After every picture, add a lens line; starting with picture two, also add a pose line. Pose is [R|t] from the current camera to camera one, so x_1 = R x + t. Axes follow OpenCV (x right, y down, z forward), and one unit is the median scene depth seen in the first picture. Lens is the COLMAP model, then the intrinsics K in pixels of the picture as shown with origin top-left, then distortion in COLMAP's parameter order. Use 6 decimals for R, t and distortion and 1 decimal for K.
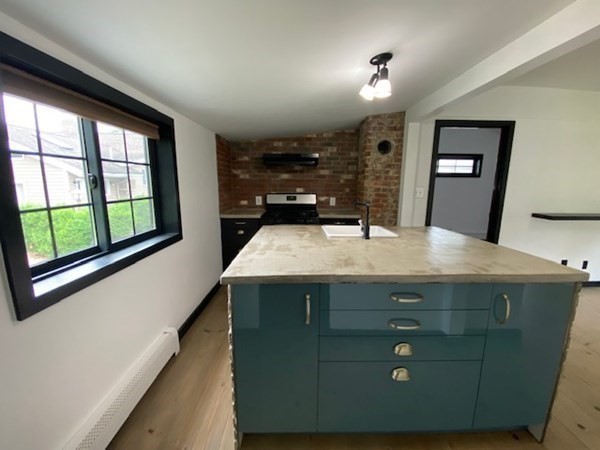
lens RADIAL K [[246.2, 0, 300.0], [0, 246.2, 225.0], [0, 0, 1]] dist [0.025005, -0.024581]
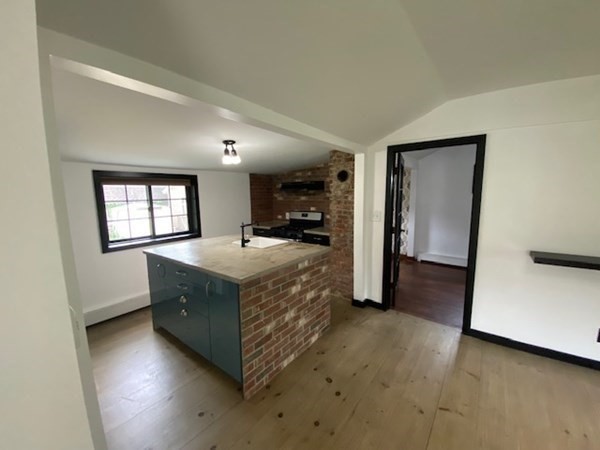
lens RADIAL K [[246.2, 0, 300.0], [0, 246.2, 225.0], [0, 0, 1]] dist [0.025005, -0.024581]
pose [[0.784666, 0.065750, -0.616422, 0.868473], [-0.086483, 0.996246, -0.003824, -0.062557], [0.613856, 0.056311, 0.787407, -0.014116]]
